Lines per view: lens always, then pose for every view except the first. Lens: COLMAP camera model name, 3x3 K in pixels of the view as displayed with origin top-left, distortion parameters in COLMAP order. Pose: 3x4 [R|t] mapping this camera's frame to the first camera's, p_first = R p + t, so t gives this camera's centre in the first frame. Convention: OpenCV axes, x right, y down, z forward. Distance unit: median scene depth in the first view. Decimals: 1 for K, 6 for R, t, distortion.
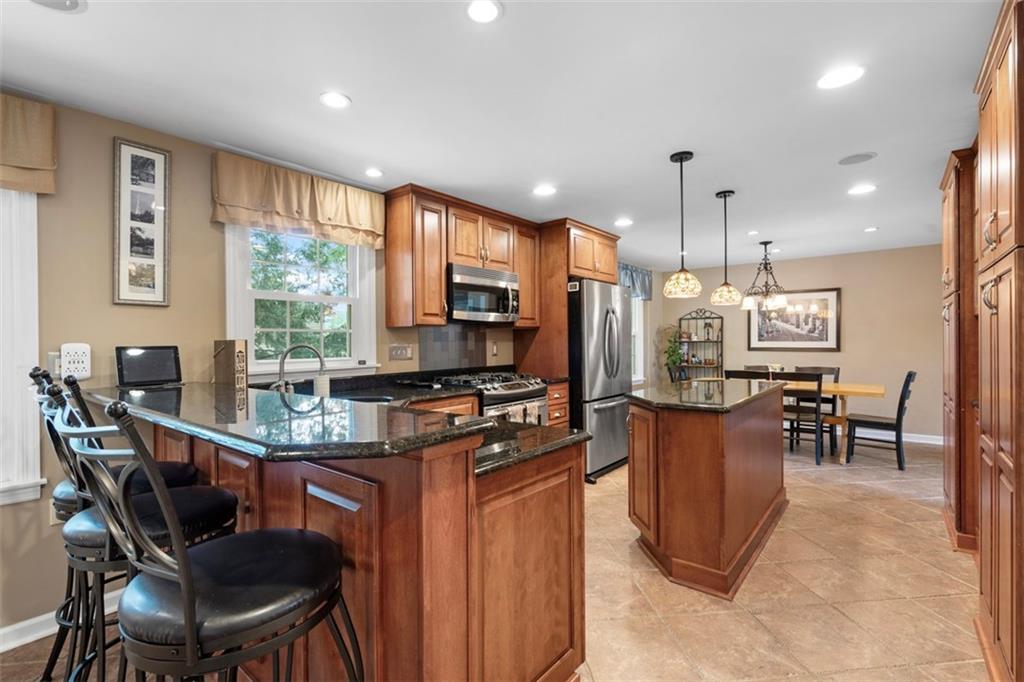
lens RADIAL K [[461.7, 0, 512.1], [0, 461.7, 341.1], [0, 0, 1]] dist [-0.005742, 0.002820]
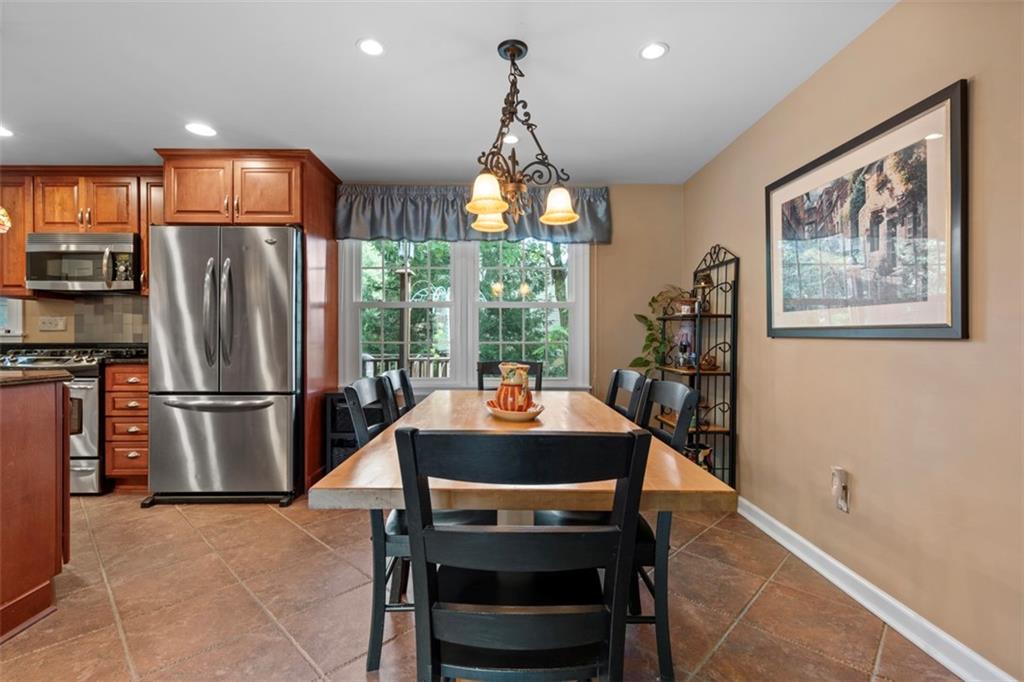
lens RADIAL K [[461.7, 0, 505.9], [0, 461.7, 337.0], [0, 0, 1]] dist [-0.005742, 0.002820]
pose [[0.649124, 0.013180, -0.760569, 1.352670], [-0.008723, 0.999913, 0.009883, 0.037656], [0.760633, 0.000219, 0.649182, 1.192086]]
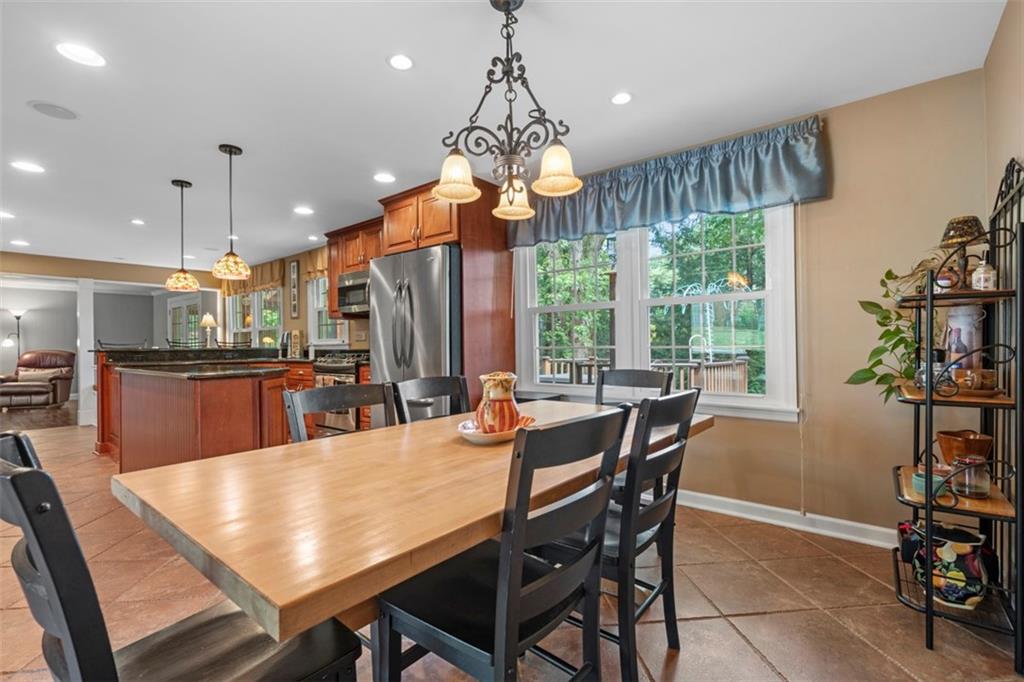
lens RADIAL K [[461.7, 0, 511.7], [0, 461.7, 339.9], [0, 0, 1]] dist [-0.005742, 0.002820]
pose [[0.008823, 0.003293, -0.999956, 1.404928], [0.012319, 0.999918, 0.003402, 0.041670], [0.999885, -0.012349, 0.008782, 1.605430]]
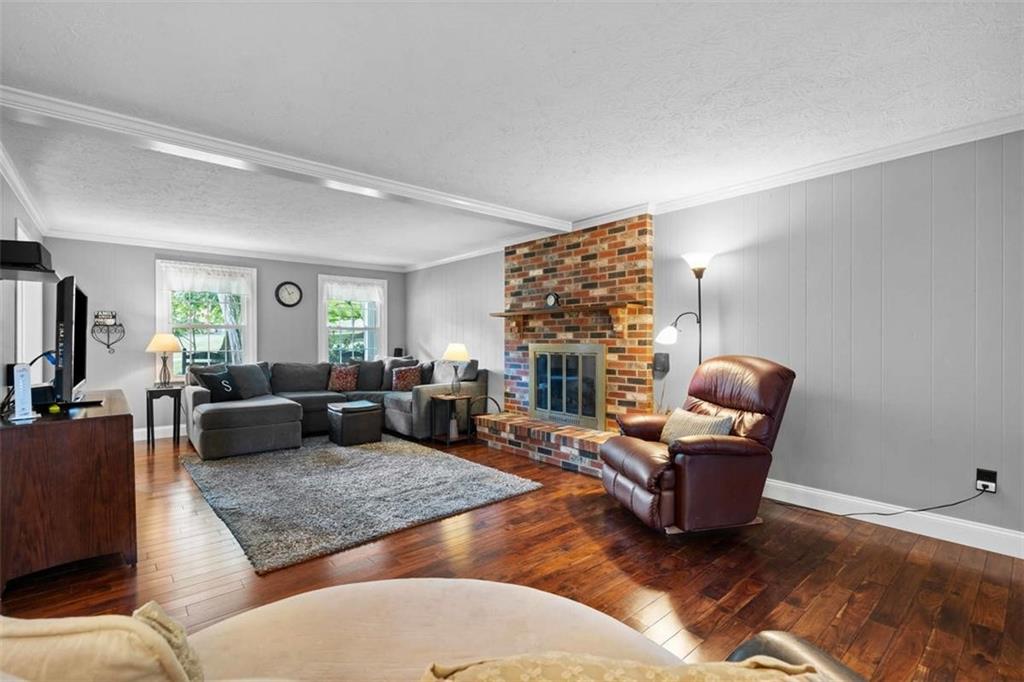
lens RADIAL K [[461.7, 0, 514.1], [0, 461.7, 343.0], [0, 0, 1]] dist [-0.005742, 0.002820]
pose [[-0.983809, 0.011907, 0.178822, -0.969922], [0.012878, 0.999908, 0.004268, 0.039870], [-0.178754, 0.006502, -0.983872, -0.028857]]
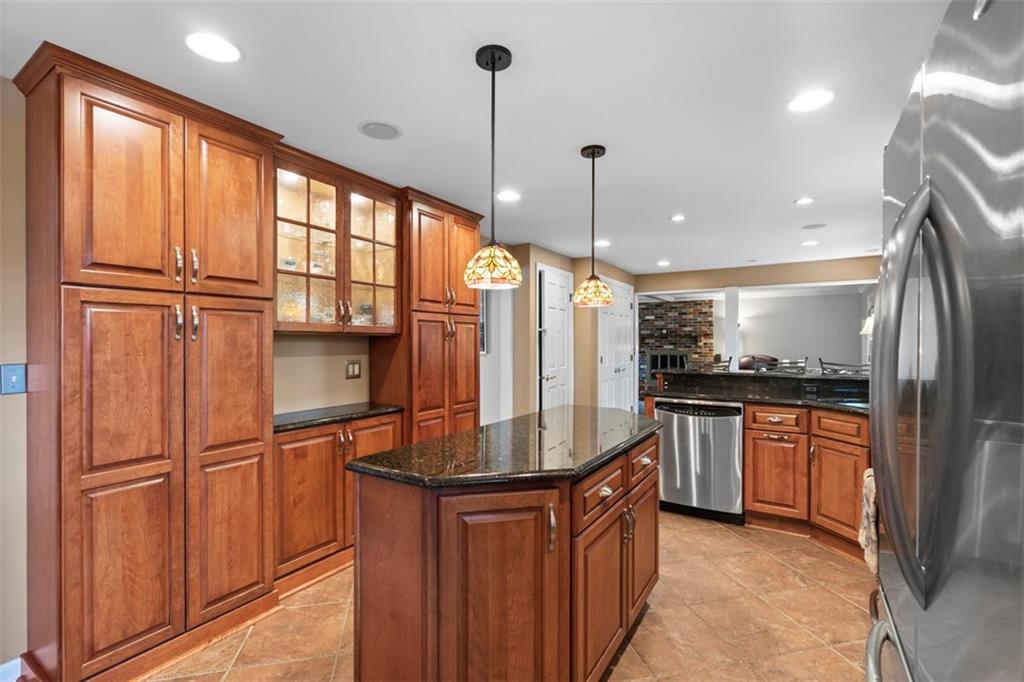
lens RADIAL K [[461.7, 0, 522.7], [0, 461.7, 340.9], [0, 0, 1]] dist [-0.005742, 0.002820]
pose [[-0.991565, 0.011654, -0.129088, 0.519571], [0.011748, 0.999931, 0.000034, -0.025521], [0.129080, -0.001483, -0.991633, 1.571245]]
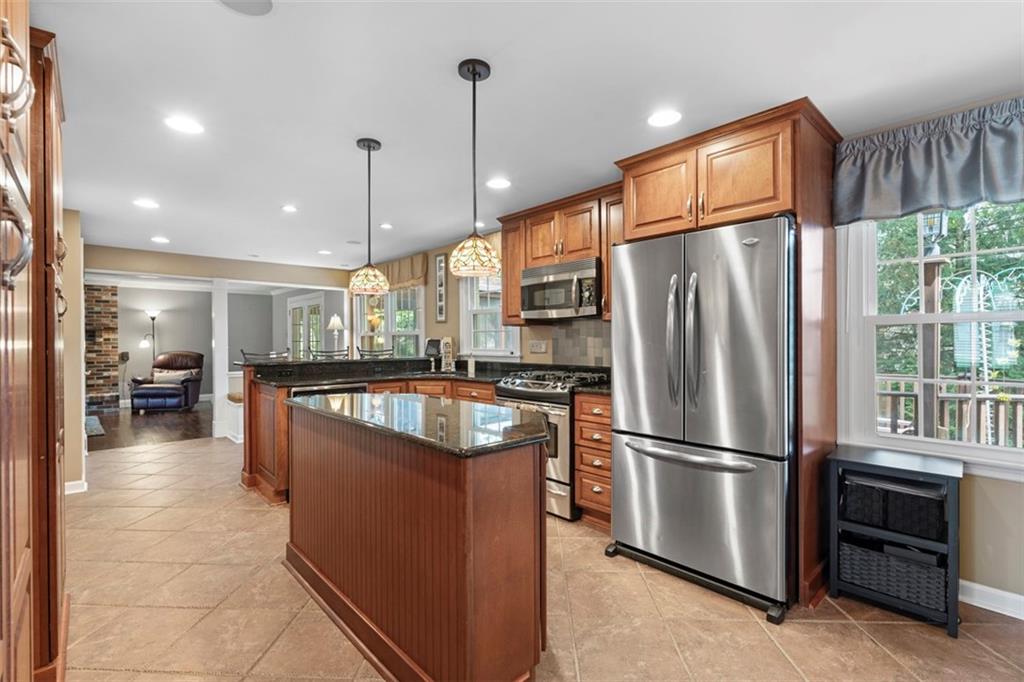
lens RADIAL K [[461.7, 0, 509.3], [0, 461.7, 340.3], [0, 0, 1]] dist [-0.005742, 0.002820]
pose [[-0.142334, 0.014097, -0.989718, 1.050345], [0.005385, 0.999895, 0.013467, -0.010589], [0.989804, -0.003413, -0.142395, 1.182759]]
